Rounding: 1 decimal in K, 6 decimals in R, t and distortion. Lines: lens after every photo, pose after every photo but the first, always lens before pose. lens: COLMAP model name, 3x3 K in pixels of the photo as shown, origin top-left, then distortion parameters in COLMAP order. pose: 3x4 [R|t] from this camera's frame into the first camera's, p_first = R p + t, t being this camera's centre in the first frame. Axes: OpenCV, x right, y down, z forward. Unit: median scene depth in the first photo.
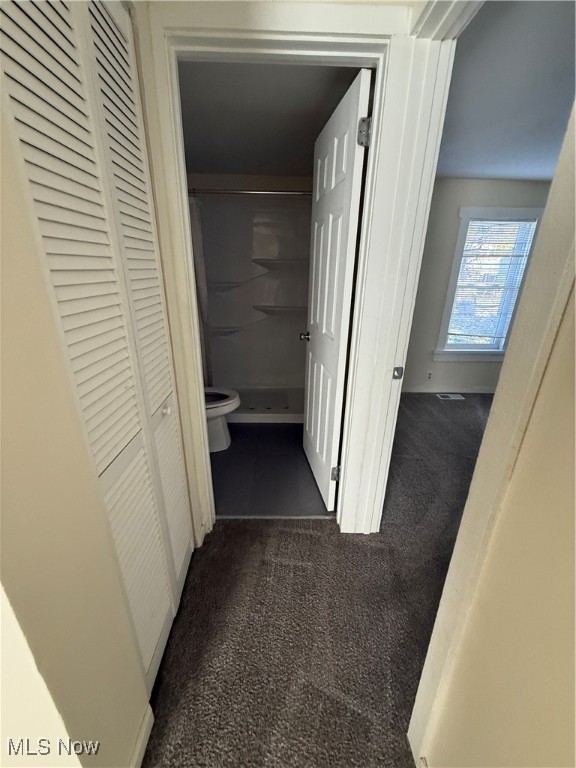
lens RADIAL K [[305.7, 0, 286.4], [0, 305.7, 380.8], [0, 0, 1]] dist [-0.001118, 0.000003]
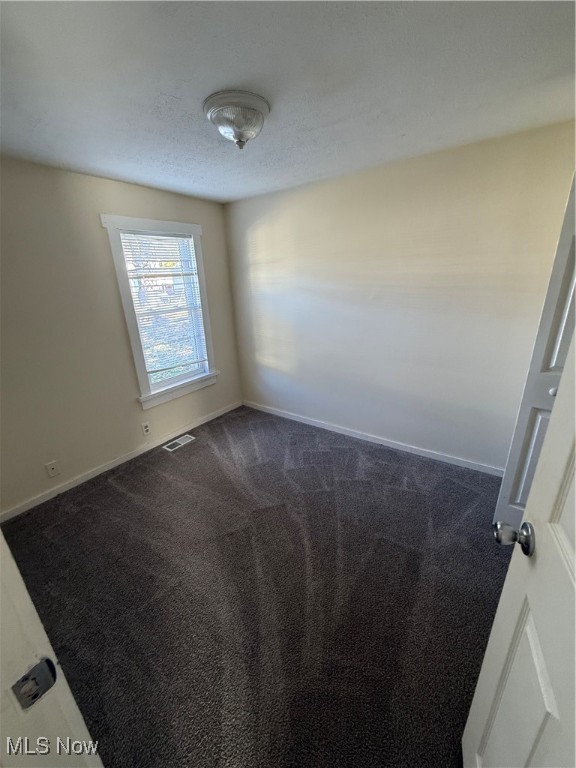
lens RADIAL K [[305.7, 0, 286.4], [0, 305.7, 380.8], [0, 0, 1]] dist [-0.001118, 0.000003]
pose [[0.605003, -0.295596, 0.739320, 0.152466], [0.319403, 0.940650, 0.114717, -0.111214], [-0.729351, 0.166737, 0.663510, 0.214438]]
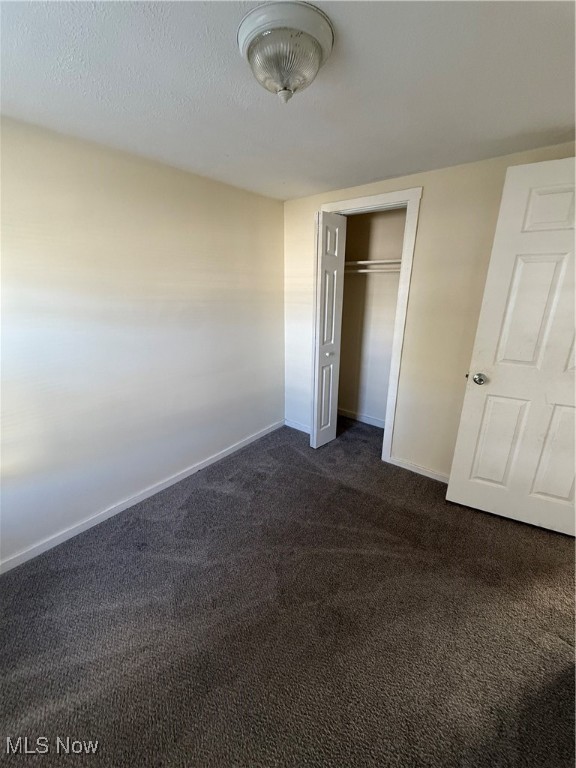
lens RADIAL K [[313.6, 0, 288.0], [0, 313.6, 384.0], [0, 0, 1]] dist [-0.000836, -0.000005]
pose [[-0.761988, -0.215833, 0.610566, 0.267955], [0.206991, 0.812193, 0.545432, -0.311326], [-0.613620, 0.541995, -0.574206, 0.768190]]
